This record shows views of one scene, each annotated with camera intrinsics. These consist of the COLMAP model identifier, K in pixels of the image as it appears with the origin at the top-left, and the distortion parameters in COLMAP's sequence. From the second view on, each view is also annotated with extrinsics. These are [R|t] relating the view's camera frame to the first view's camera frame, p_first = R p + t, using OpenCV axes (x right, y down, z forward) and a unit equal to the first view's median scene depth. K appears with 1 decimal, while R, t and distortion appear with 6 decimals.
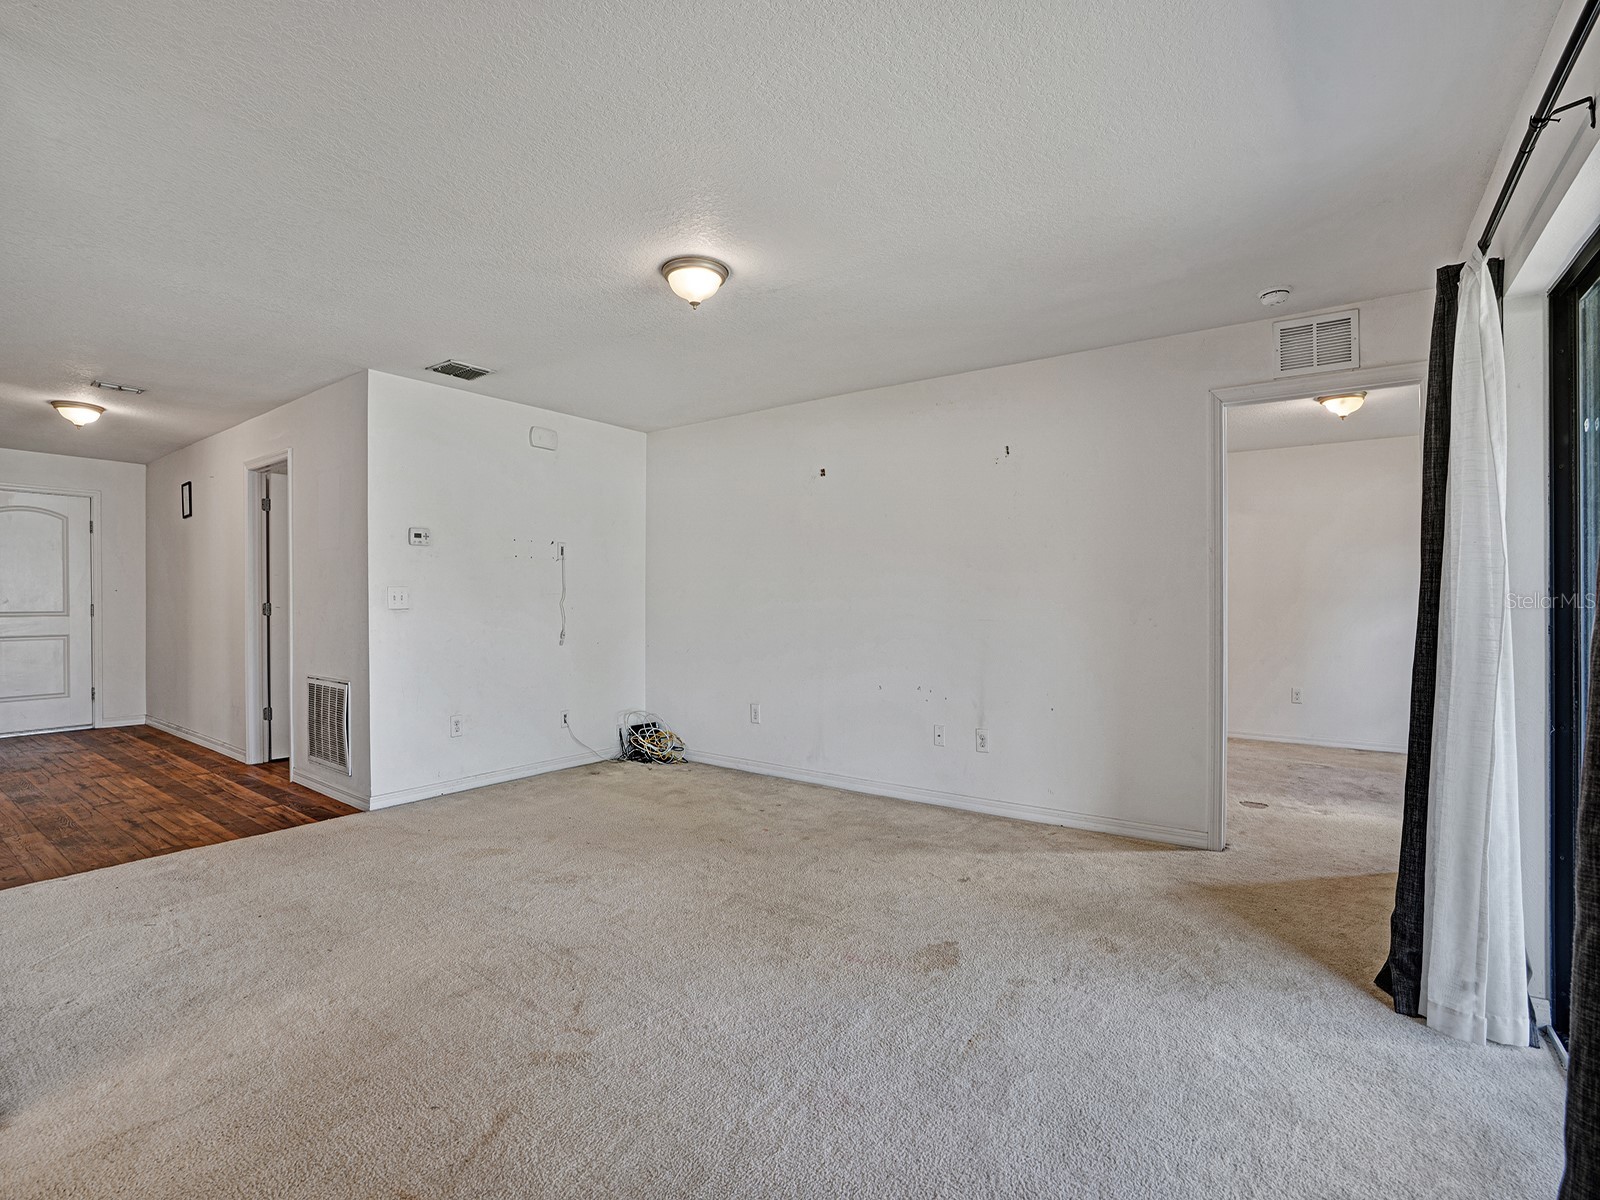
lens RADIAL K [[747.2, 0, 799.7], [0, 747.2, 599.7], [0, 0, 1]] dist [-0.067006, 0.024503]
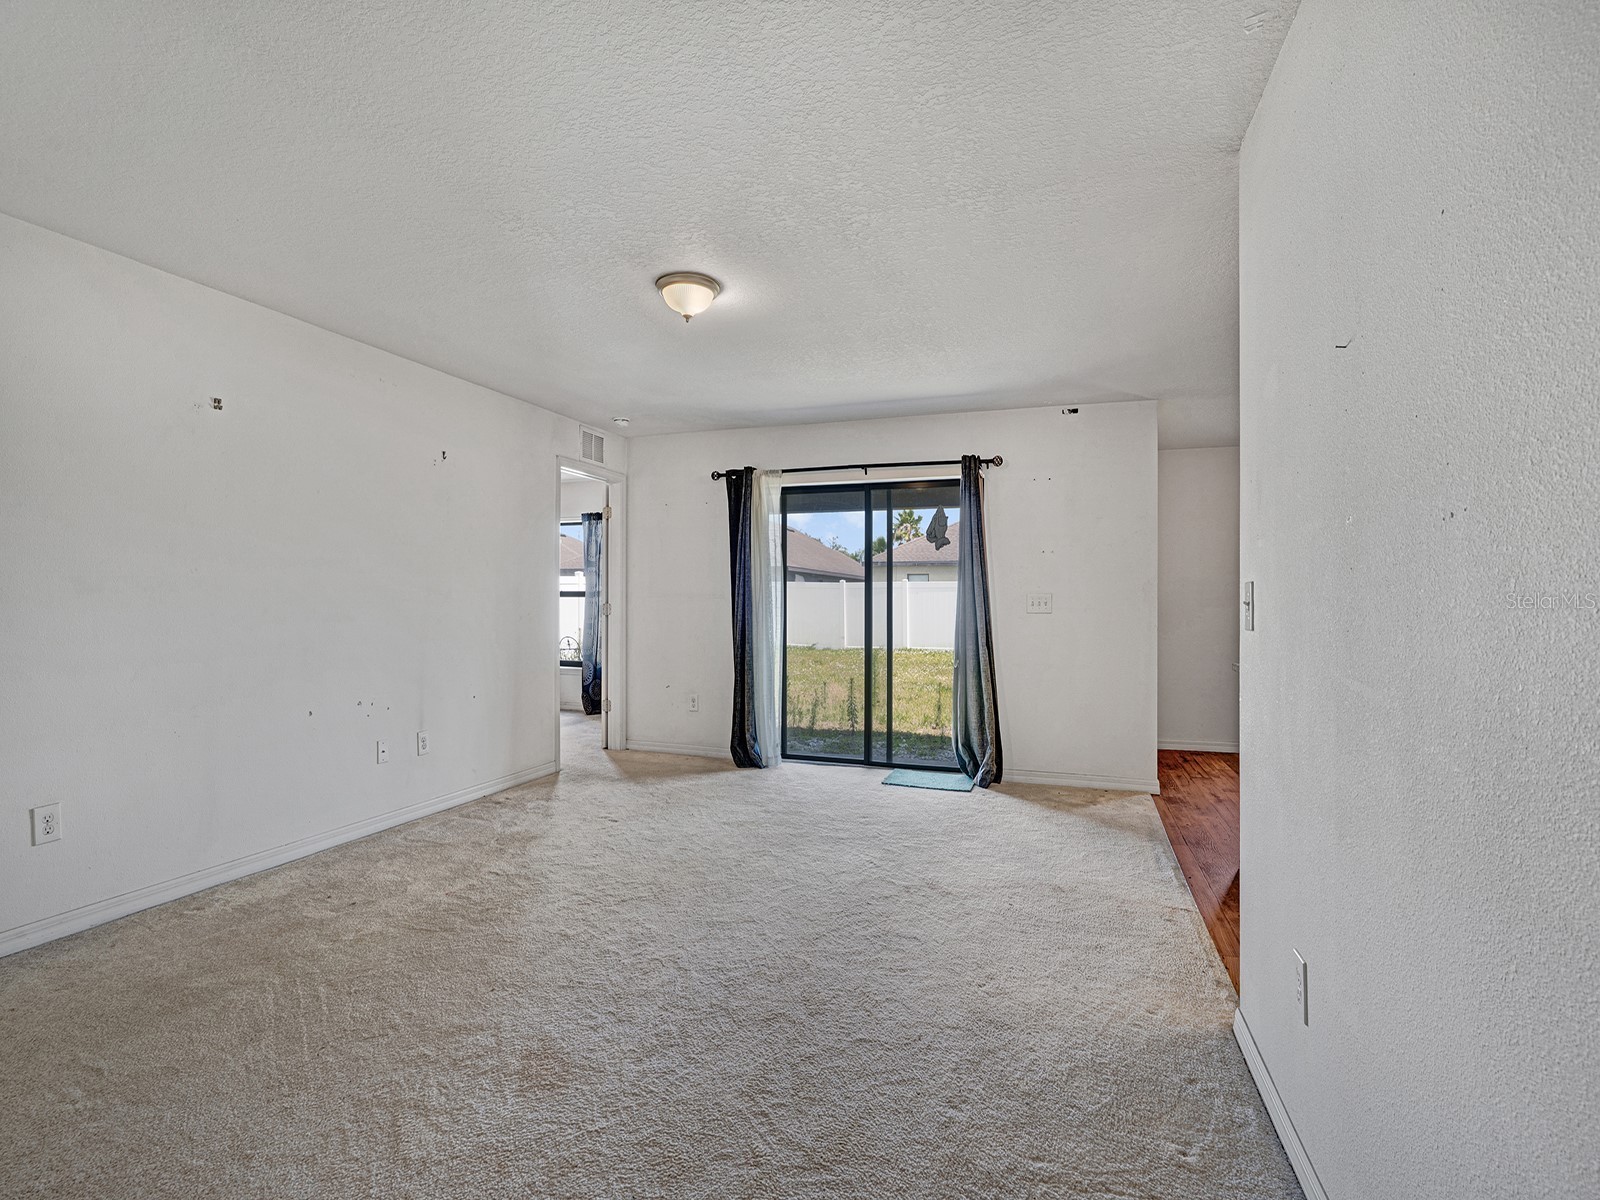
lens RADIAL K [[747.2, 0, 795.1], [0, 747.2, 596.6], [0, 0, 1]] dist [-0.067006, 0.024503]
pose [[-0.279172, 0.002314, 0.960238, -0.914284], [-0.006338, 0.999971, -0.004252, -0.003342], [-0.960220, -0.007273, -0.279149, 0.887926]]
